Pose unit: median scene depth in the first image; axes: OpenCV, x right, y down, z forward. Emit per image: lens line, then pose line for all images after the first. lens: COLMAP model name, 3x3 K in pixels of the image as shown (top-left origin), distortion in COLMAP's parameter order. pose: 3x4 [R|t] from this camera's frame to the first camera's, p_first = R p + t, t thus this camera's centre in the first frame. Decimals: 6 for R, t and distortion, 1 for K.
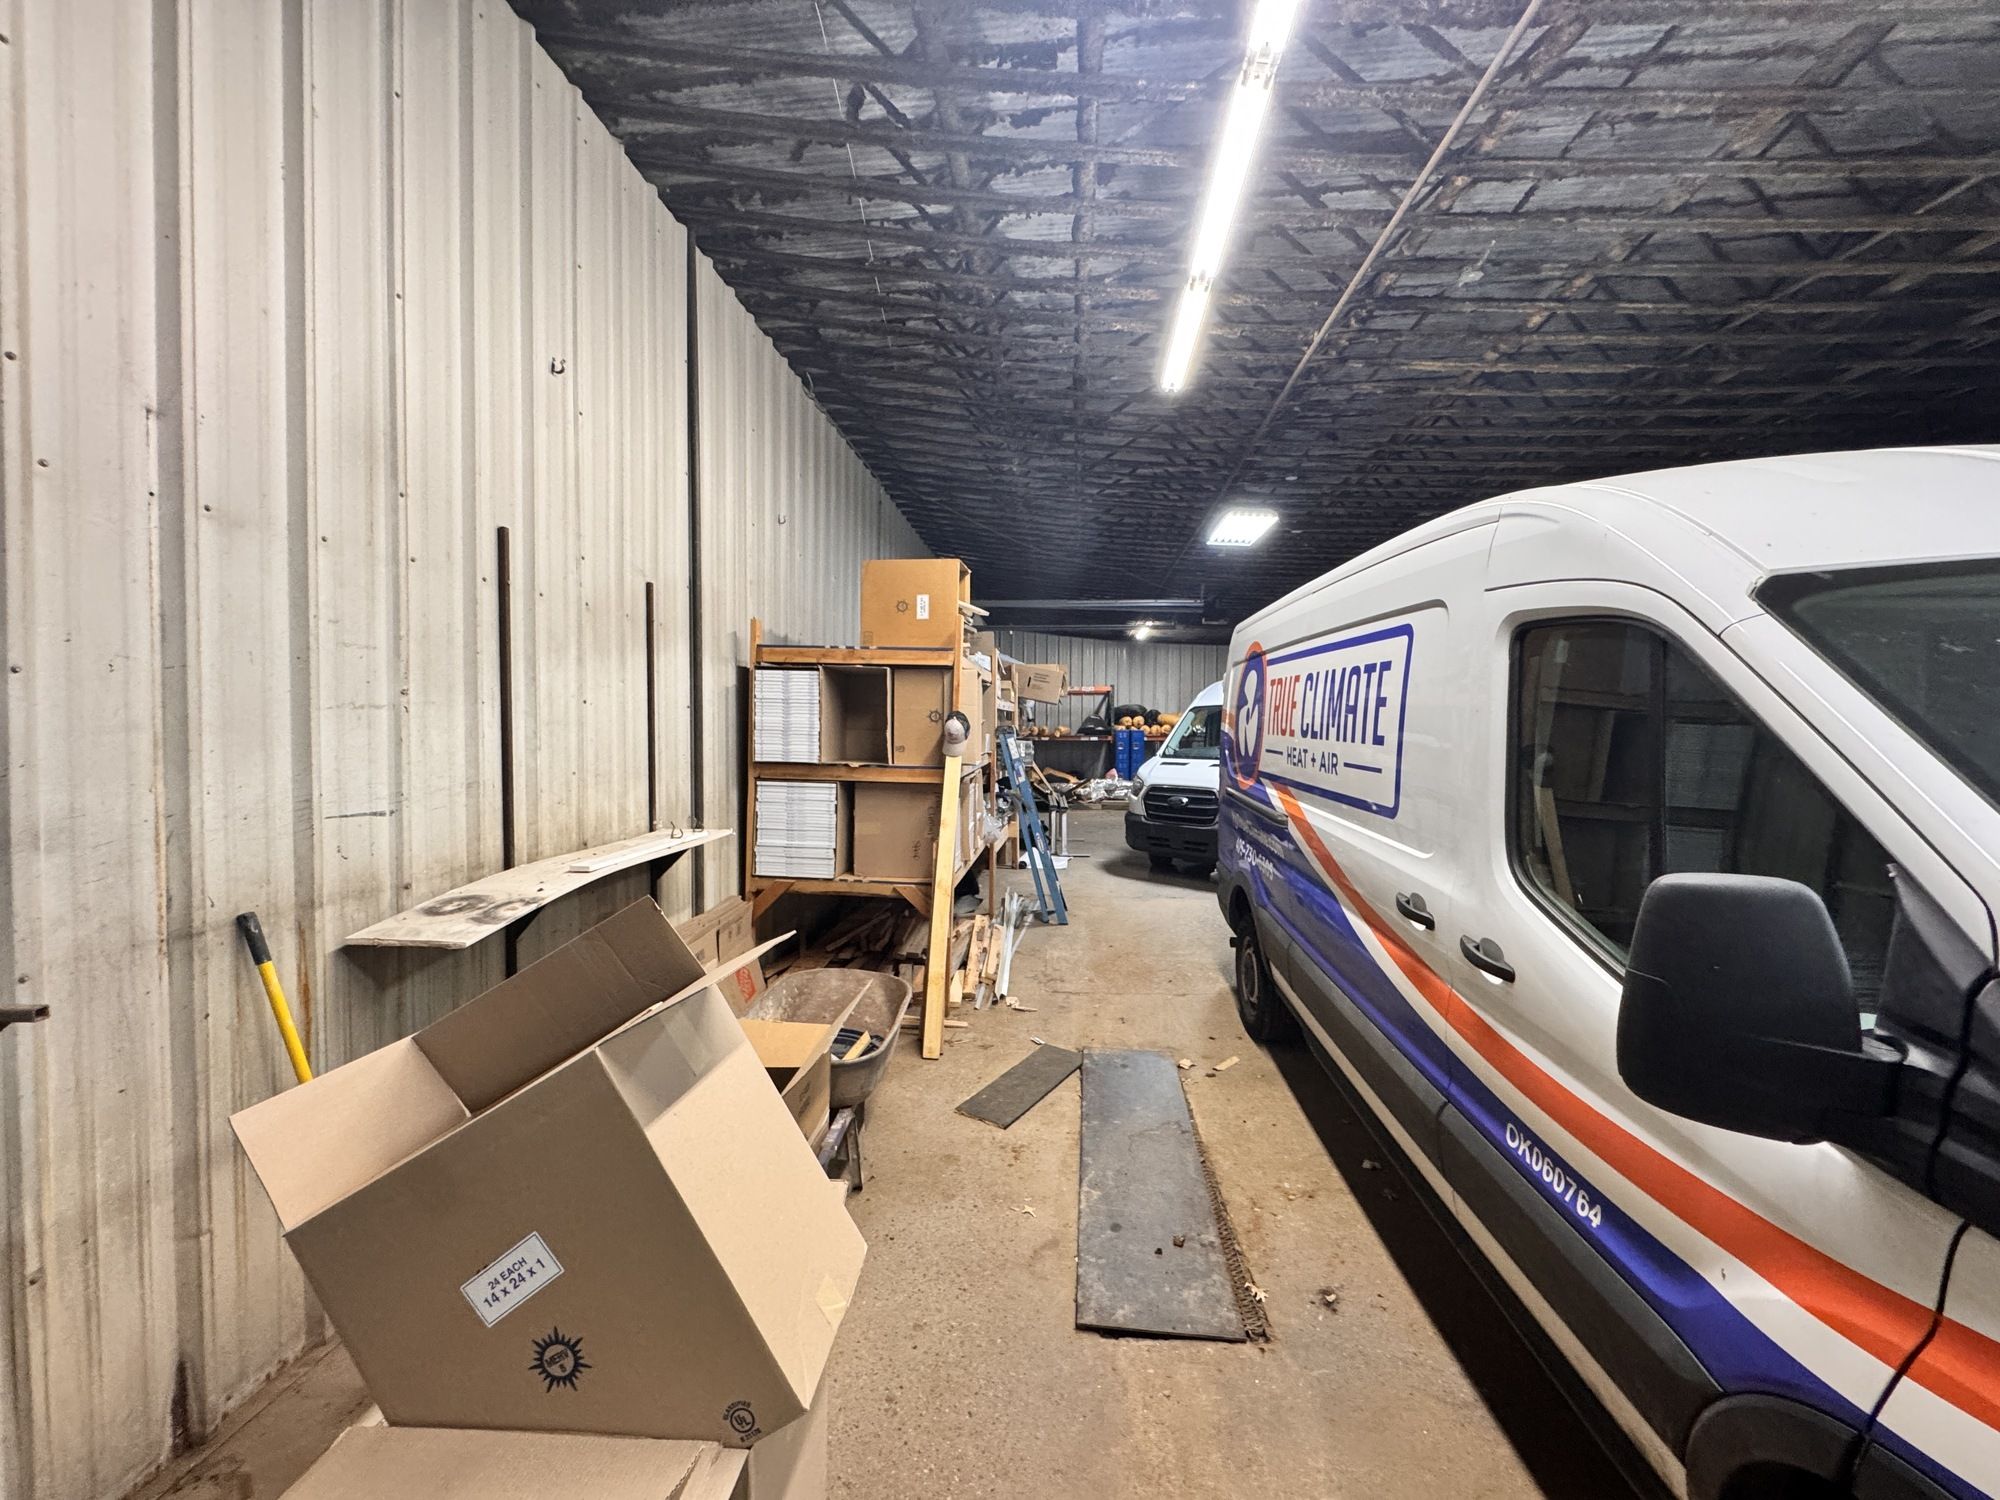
lens RADIAL K [[798.6, 0, 1001.3], [0, 798.6, 748.0], [0, 0, 1]] dist [0.002071, 0.000192]
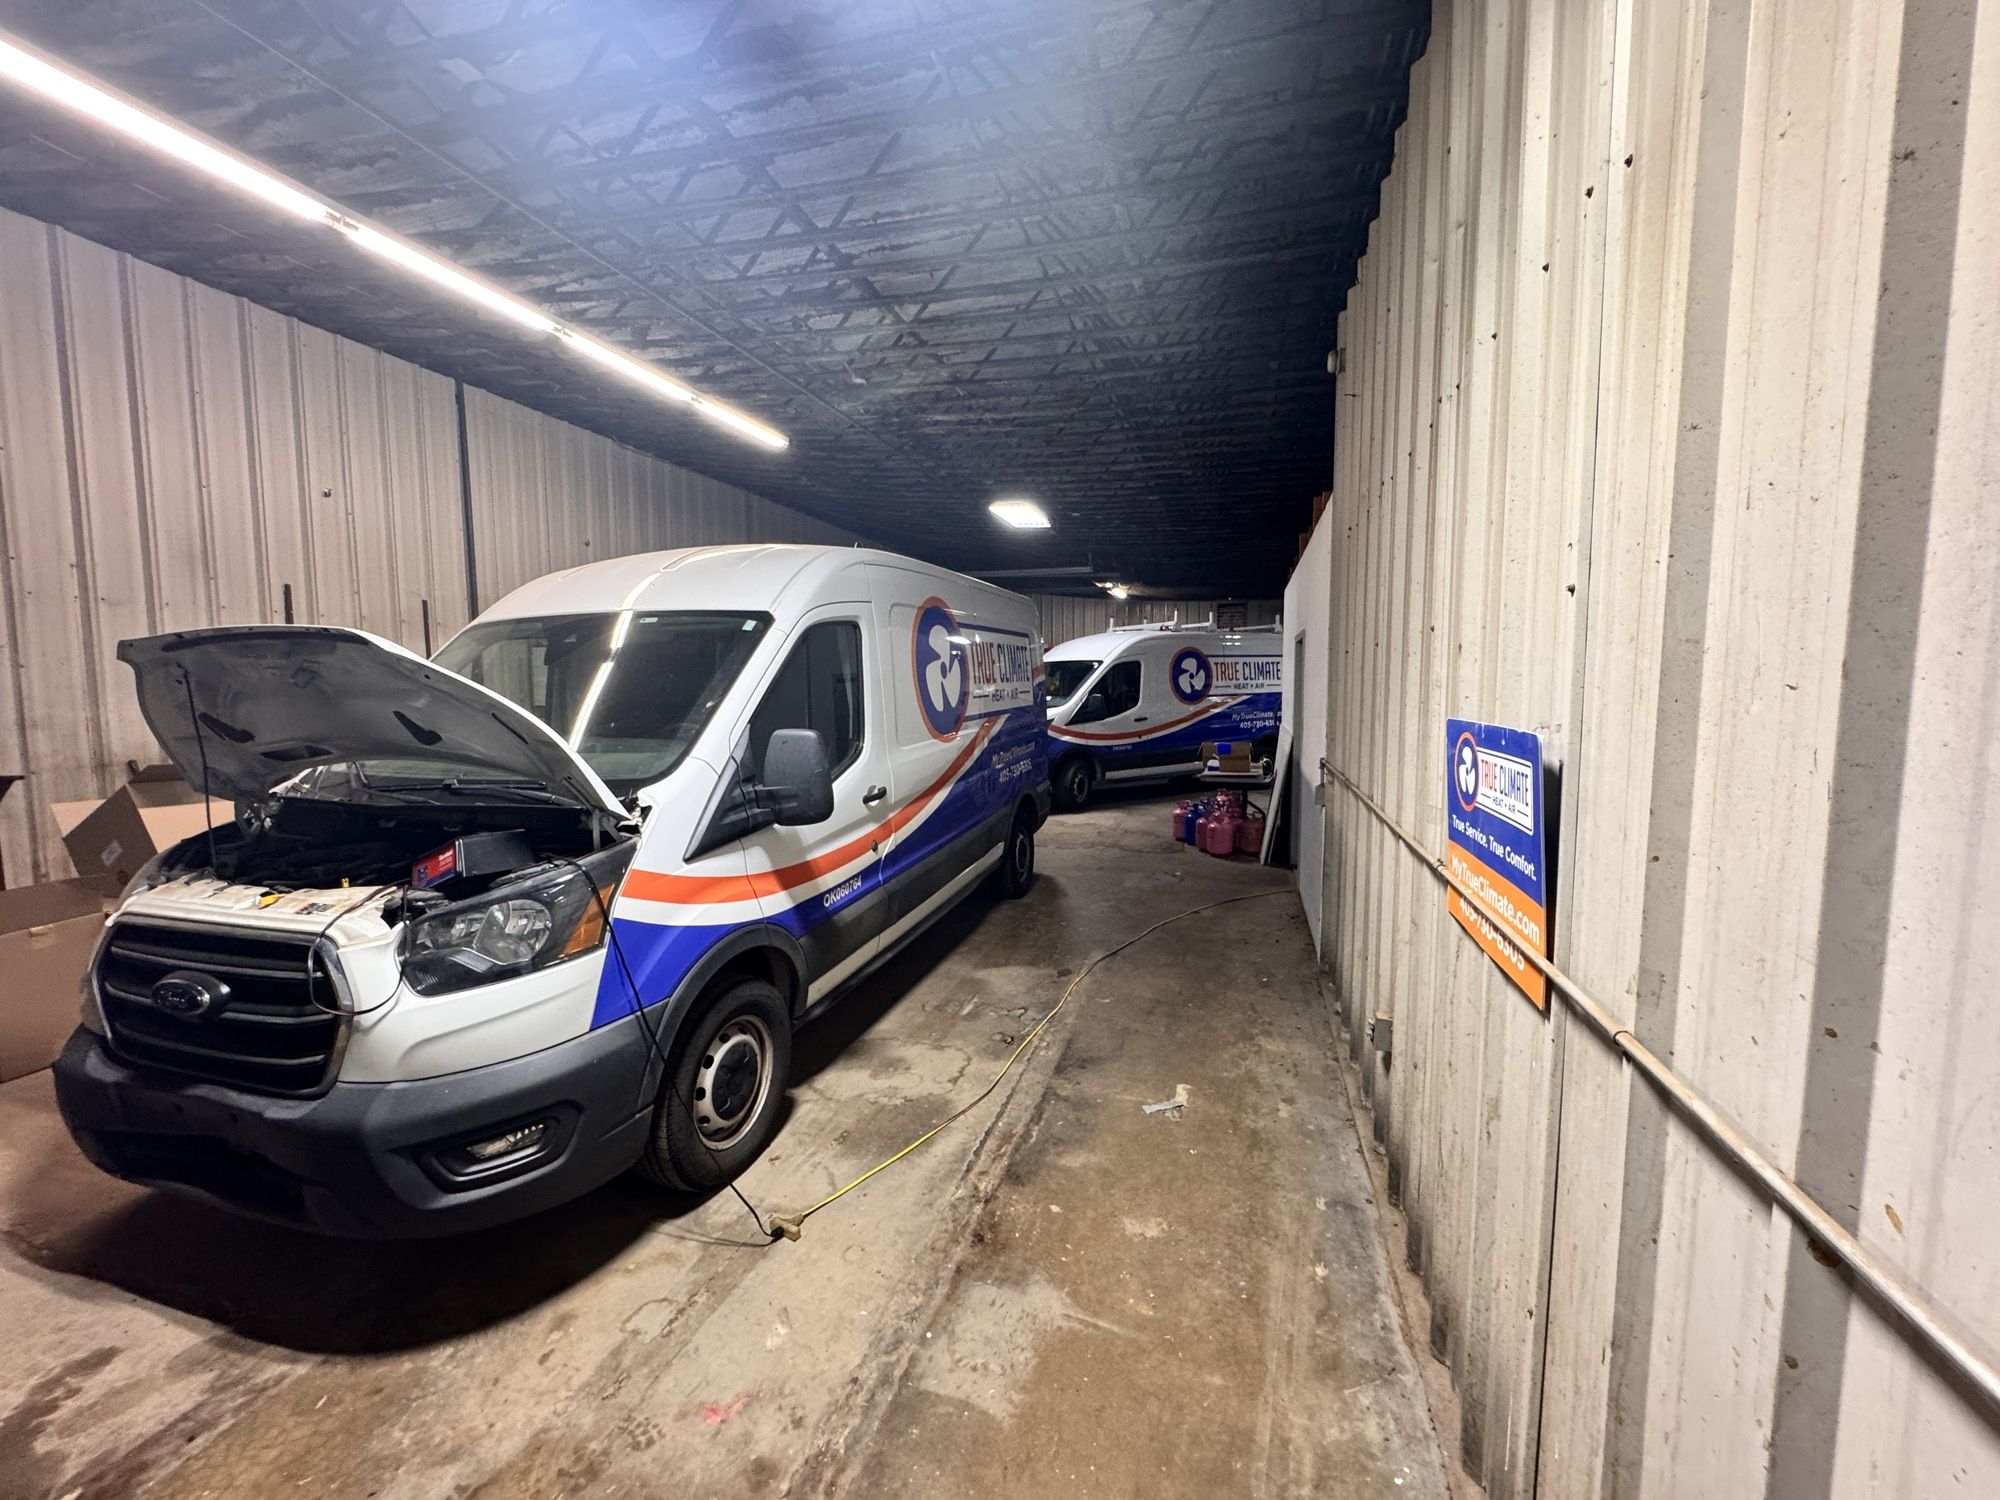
lens RADIAL K [[798.6, 0, 1013.4], [0, 798.6, 747.0], [0, 0, 1]] dist [0.002071, 0.000192]
pose [[0.978700, 0.005487, -0.205222, 2.440261], [0.006002, 0.998451, 0.055316, 0.046077], [0.205208, -0.055369, 0.977151, -0.945657]]
